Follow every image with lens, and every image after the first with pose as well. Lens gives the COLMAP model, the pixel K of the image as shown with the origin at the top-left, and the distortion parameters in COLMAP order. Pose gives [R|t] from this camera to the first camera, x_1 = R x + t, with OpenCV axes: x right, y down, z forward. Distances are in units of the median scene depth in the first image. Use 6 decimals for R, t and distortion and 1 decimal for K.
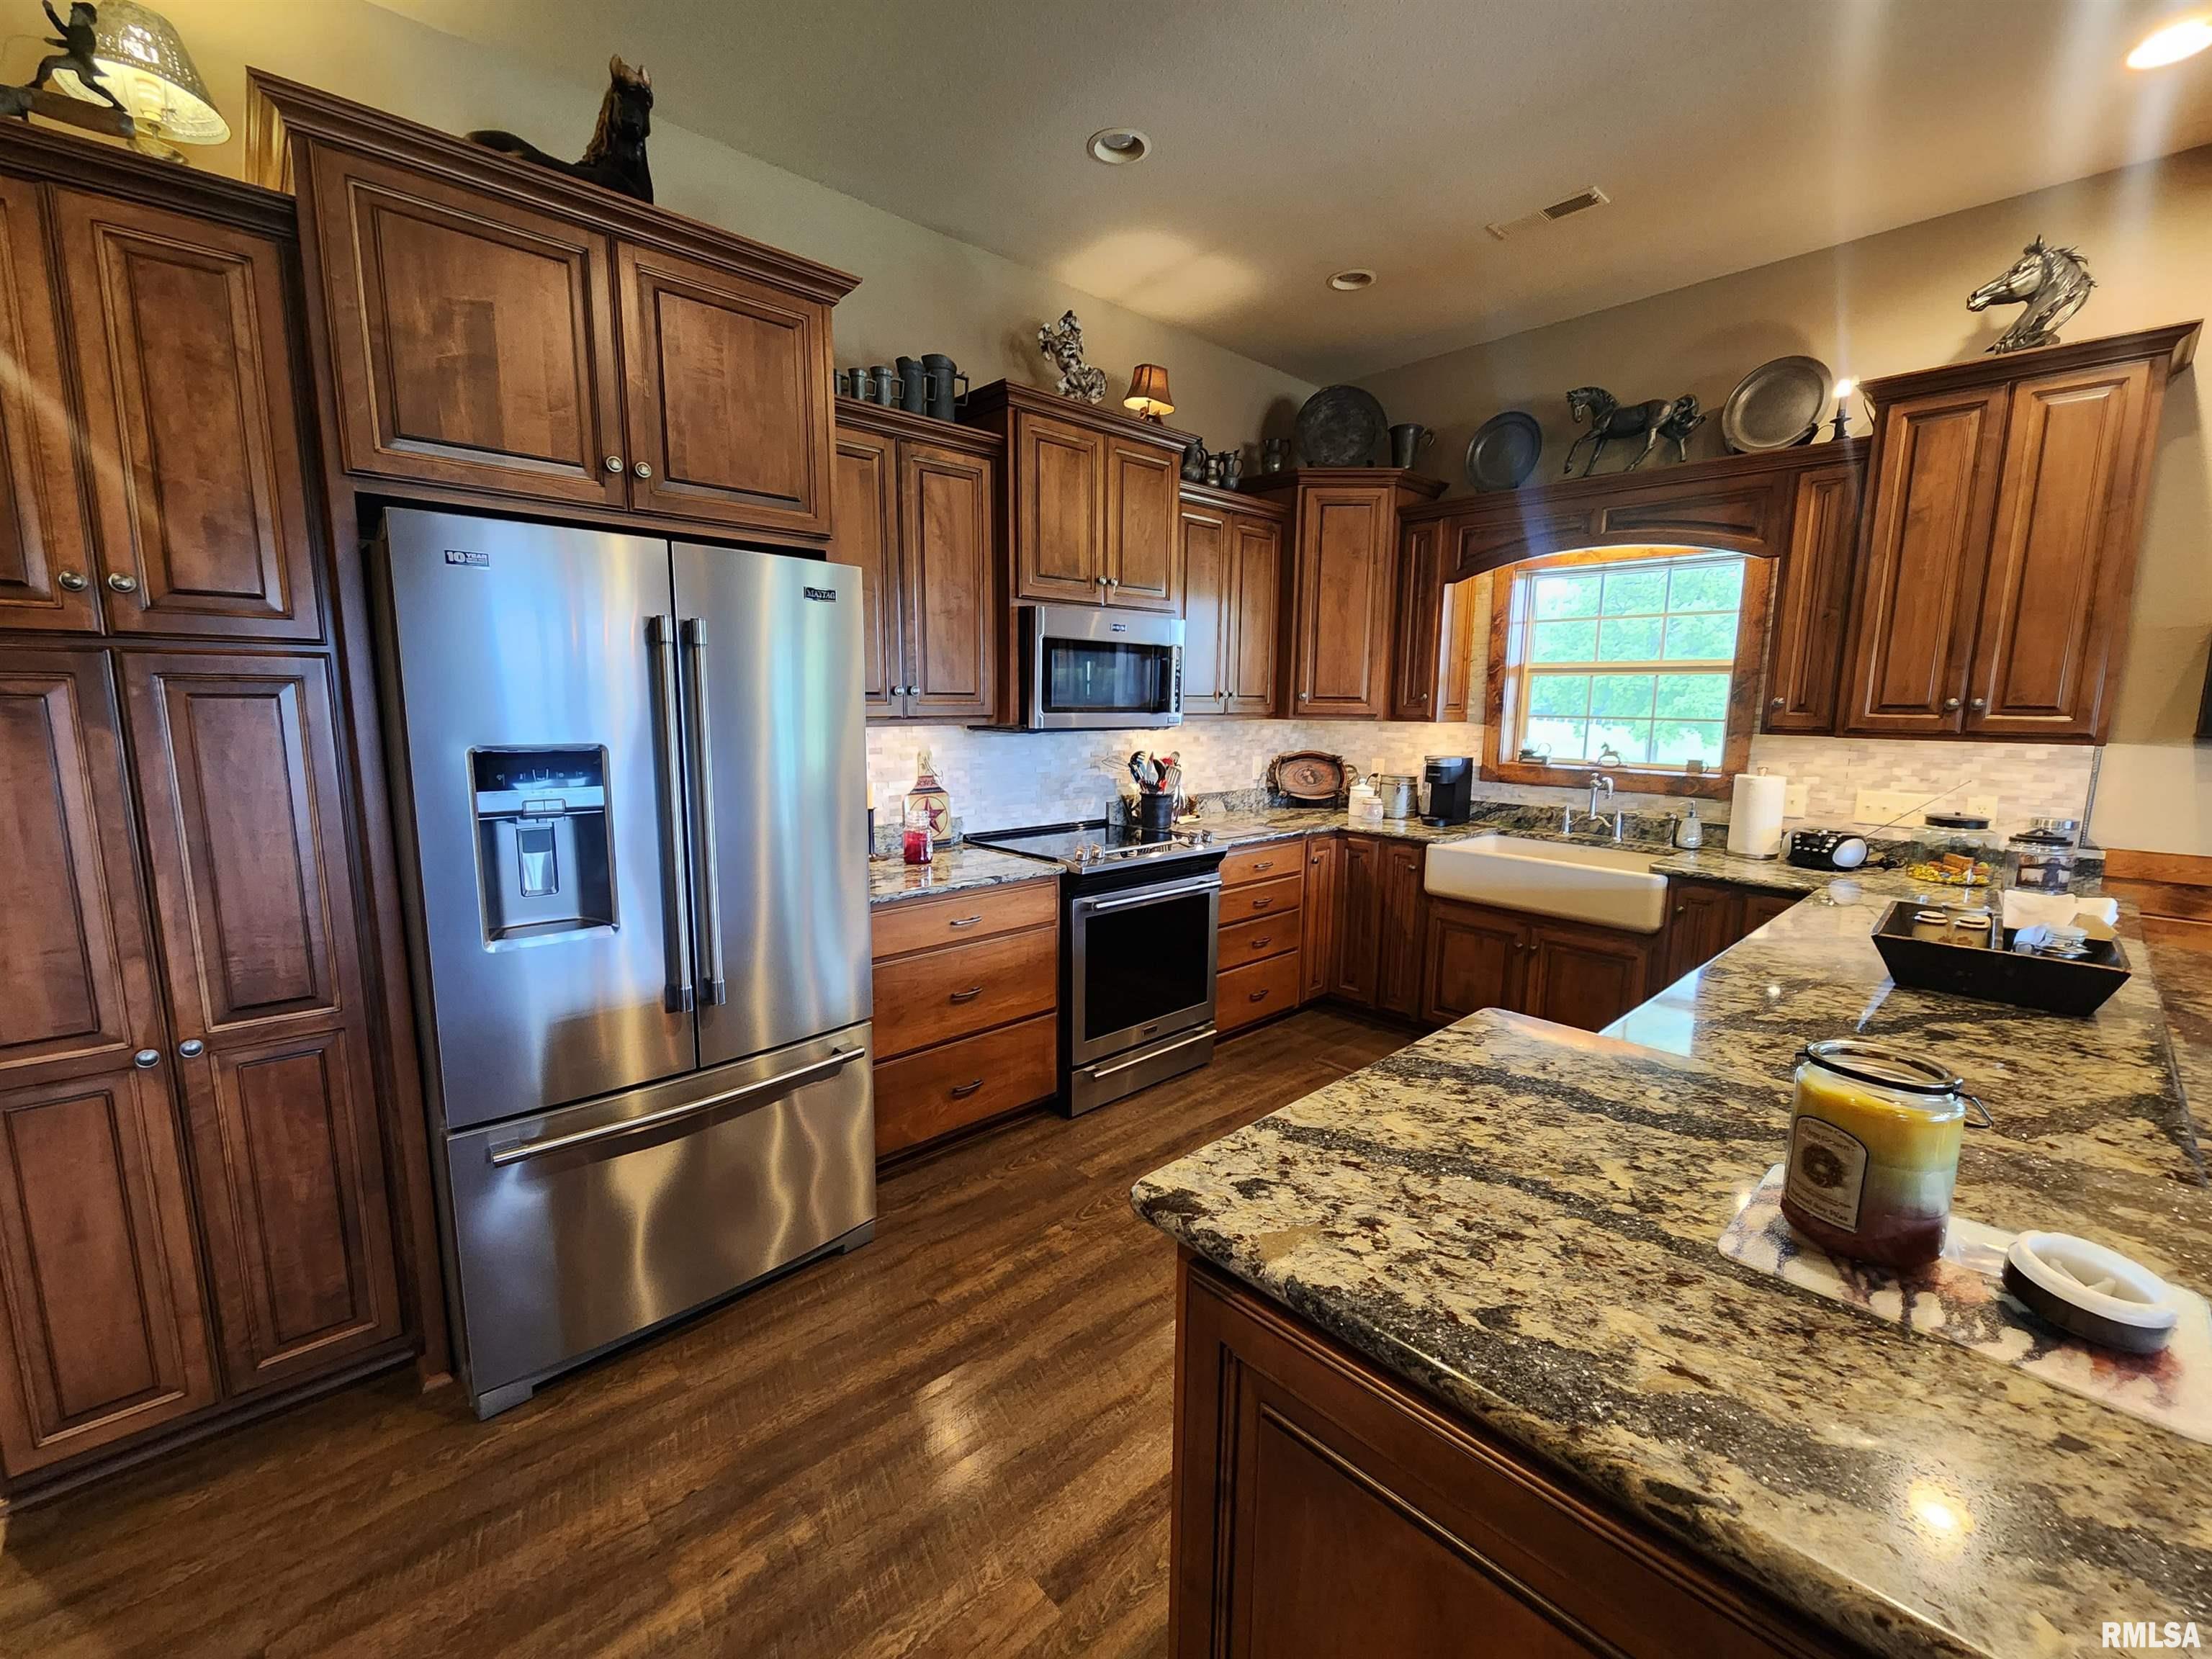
lens RADIAL K [[910.6, 0, 1110.1], [0, 910.6, 834.2], [0, 0, 1]] dist [0.000002, -0.000343]
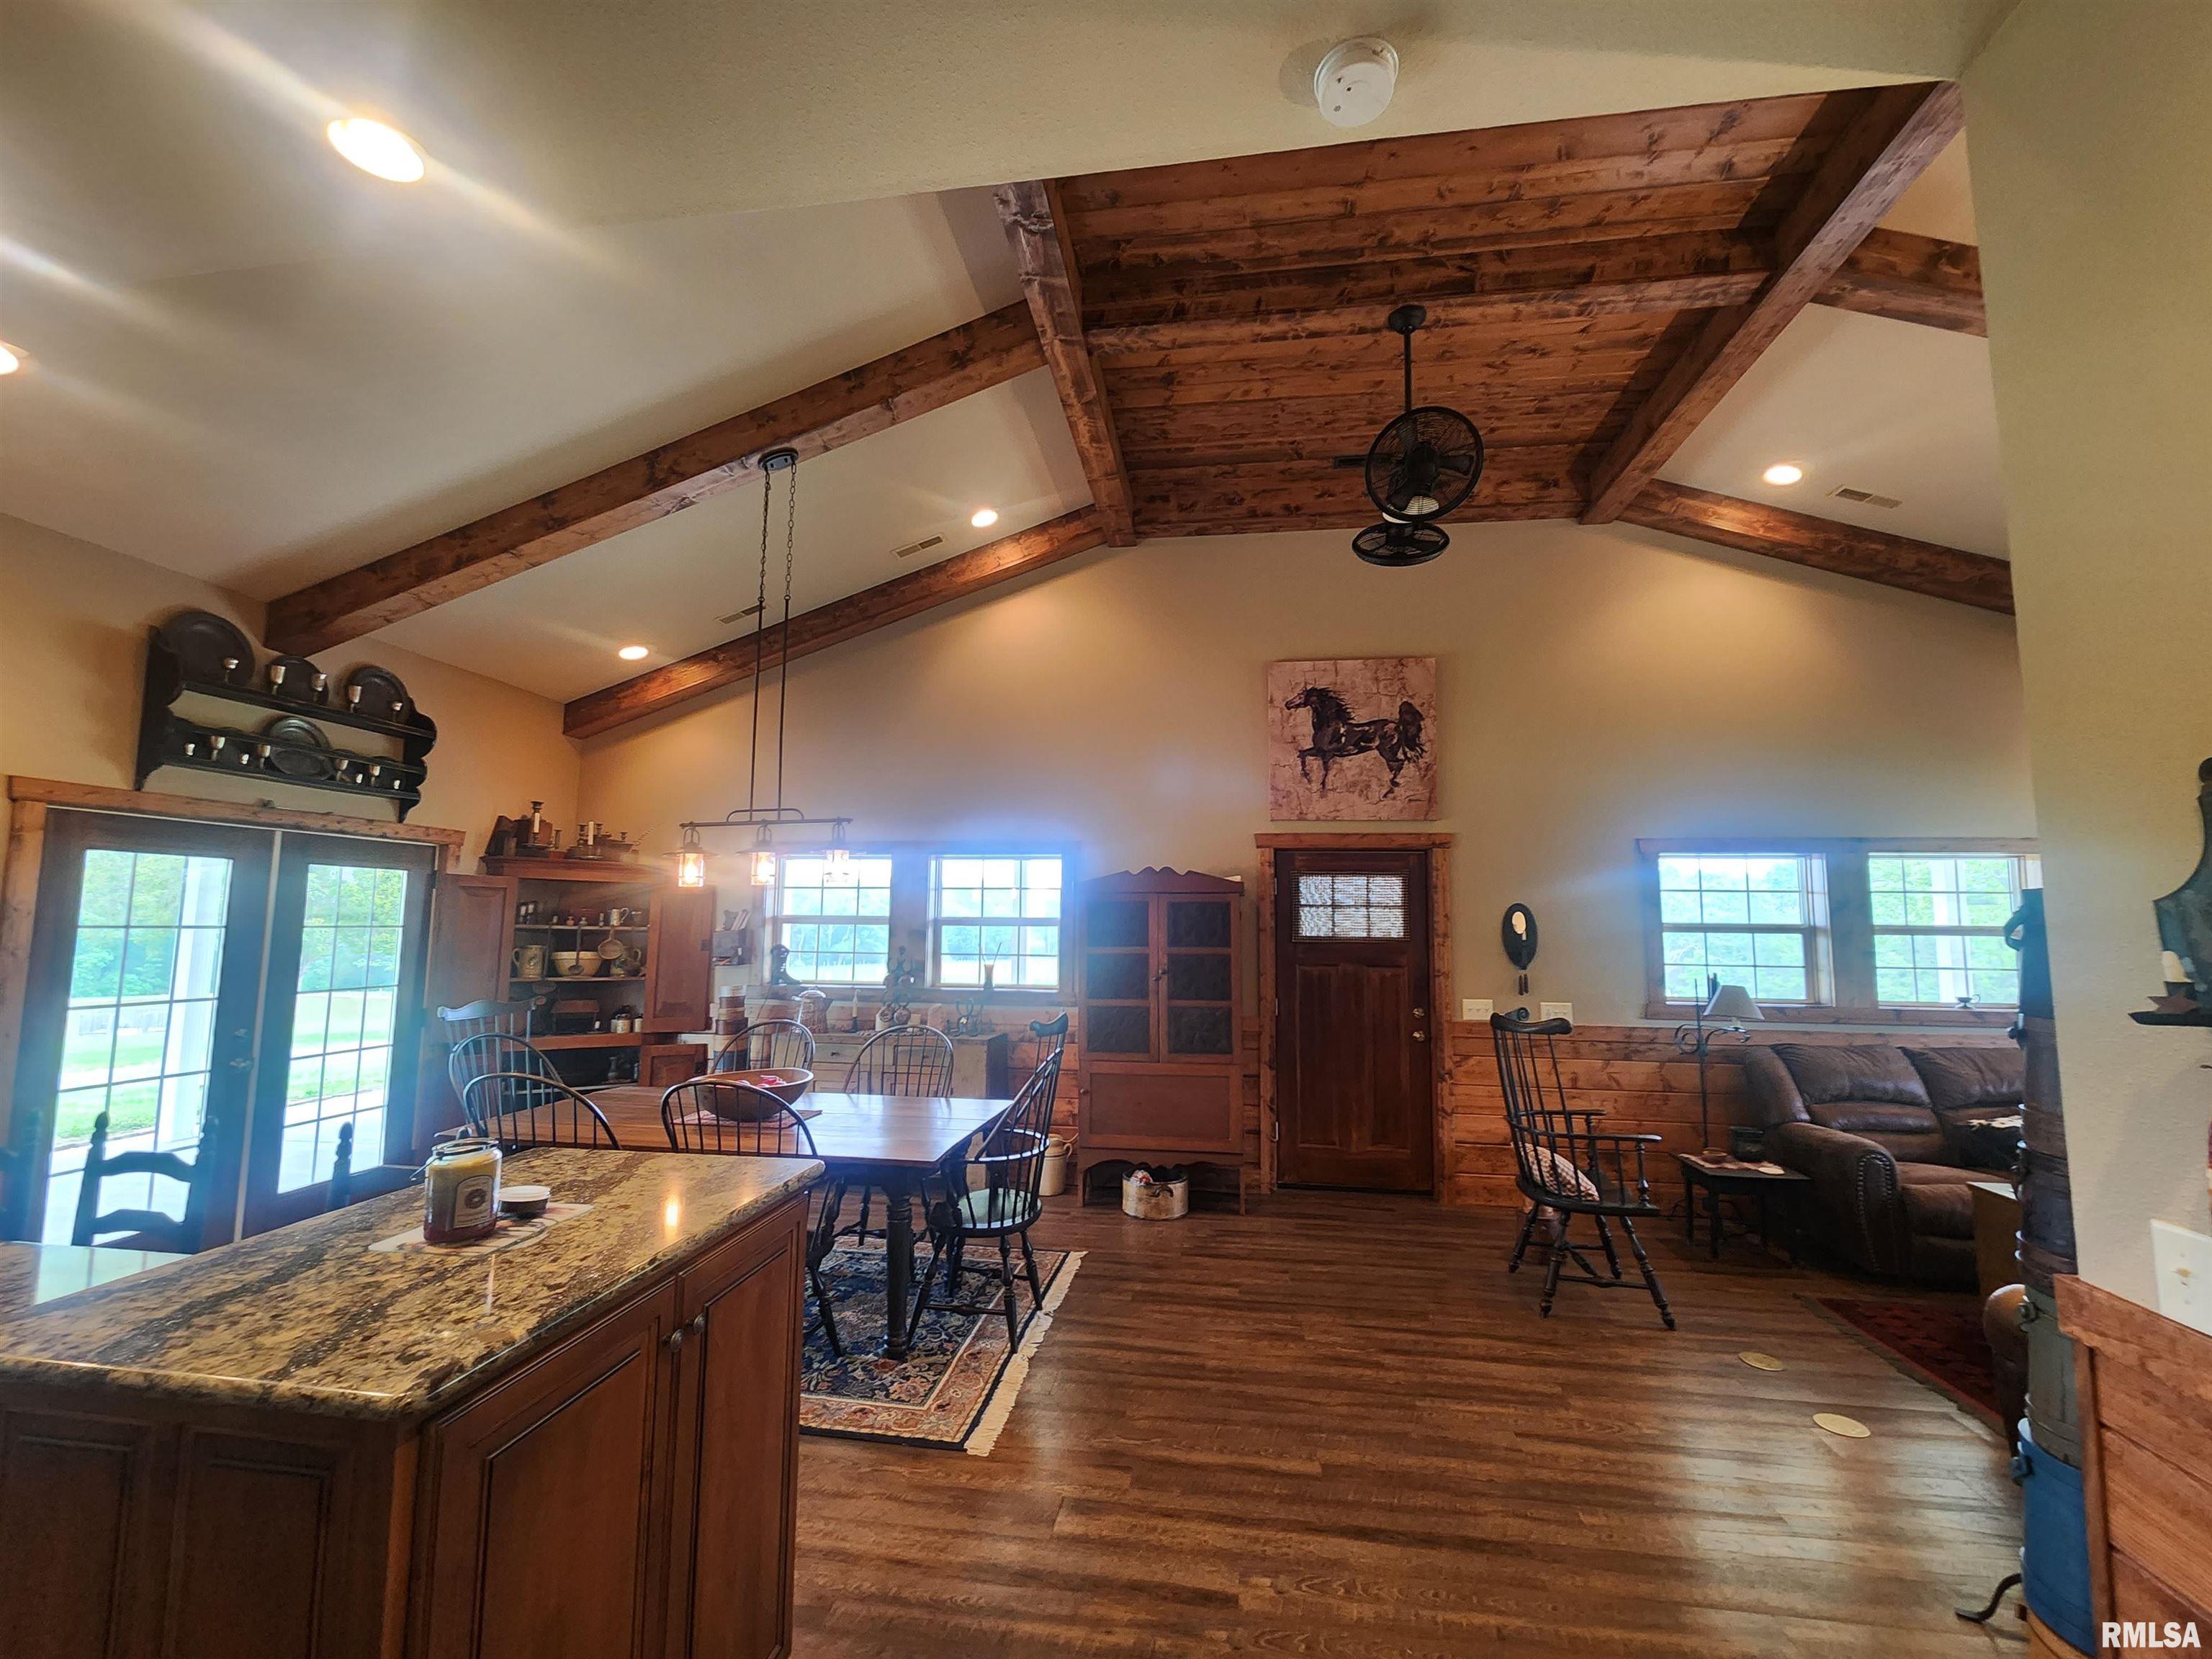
lens RADIAL K [[909.8, 0, 1108.4], [0, 909.8, 831.2], [0, 0, 1]] dist [0.000459, -0.000697]
pose [[-0.625535, 0.065422, 0.777448, -0.428419], [0.101237, 0.994860, -0.002262, -0.077116], [-0.773600, 0.077292, -0.628943, 0.262176]]
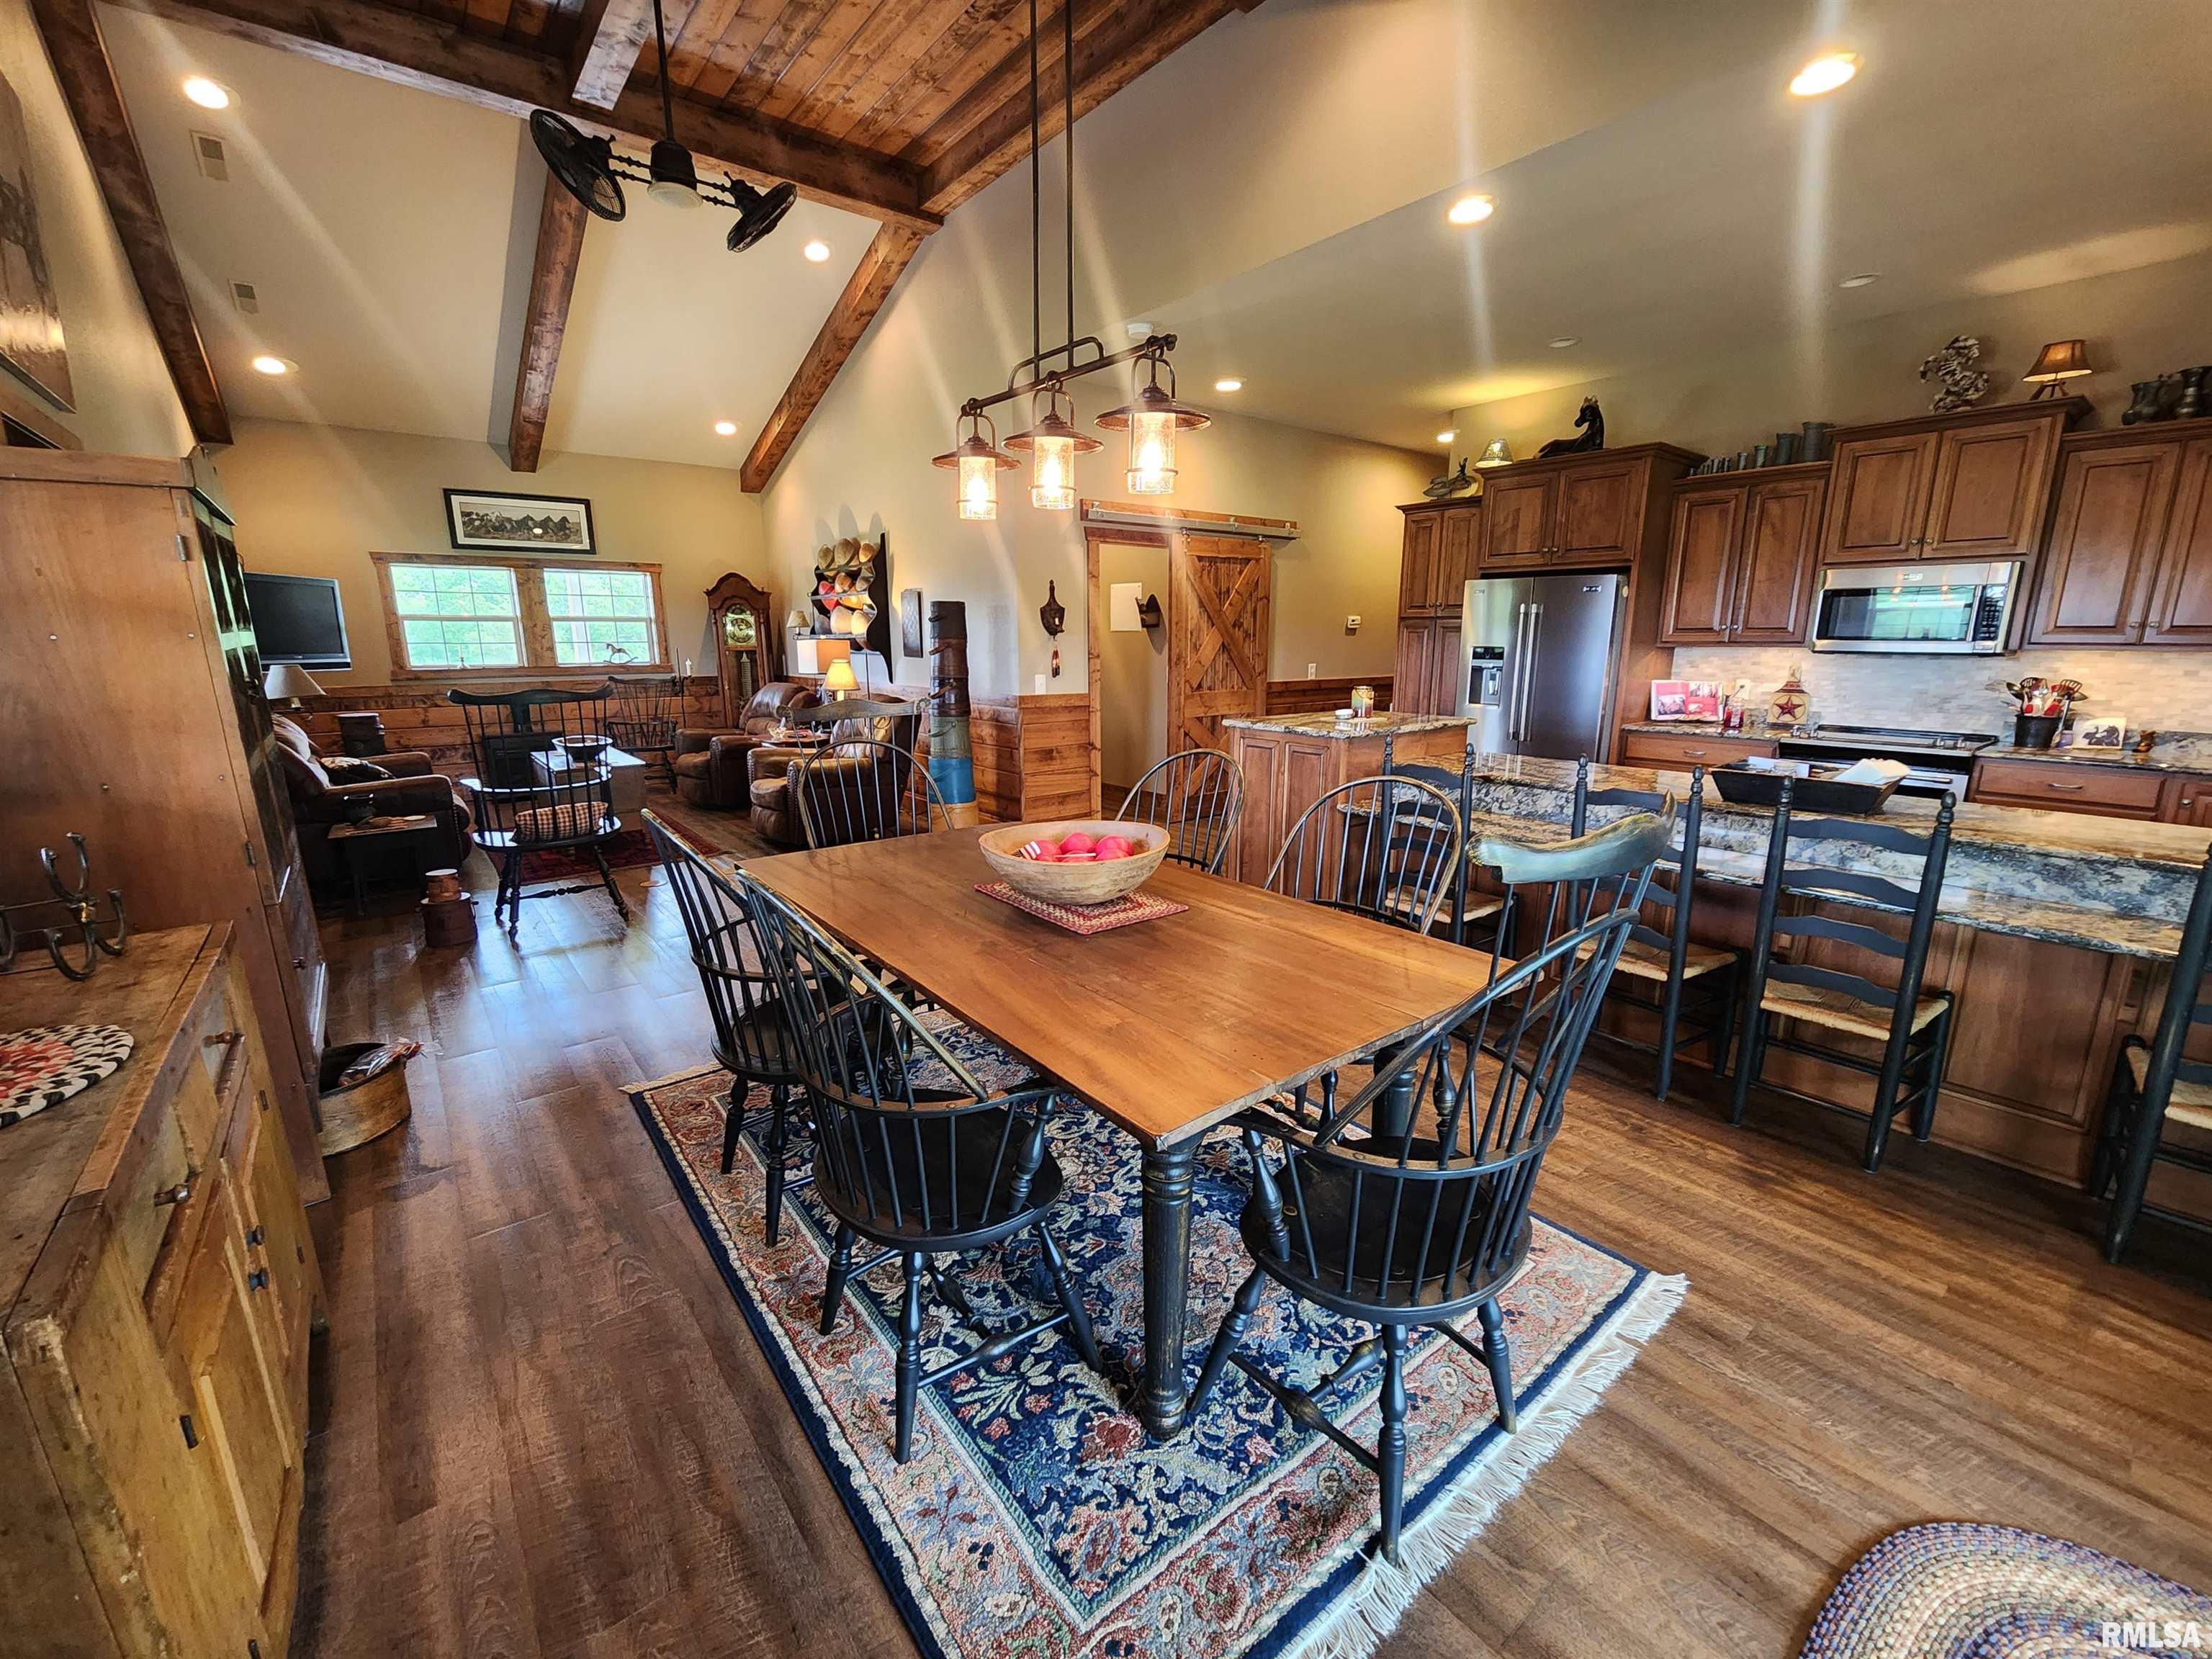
lens RADIAL K [[905.8, 0, 1108.2], [0, 905.8, 832.4], [0, 0, 1]] dist [0.002772, -0.002684]
pose [[-0.075338, 0.203318, -0.976210, 1.680978], [-0.149573, 0.965612, 0.212653, 0.036470], [0.985876, 0.162036, -0.042336, -0.067490]]
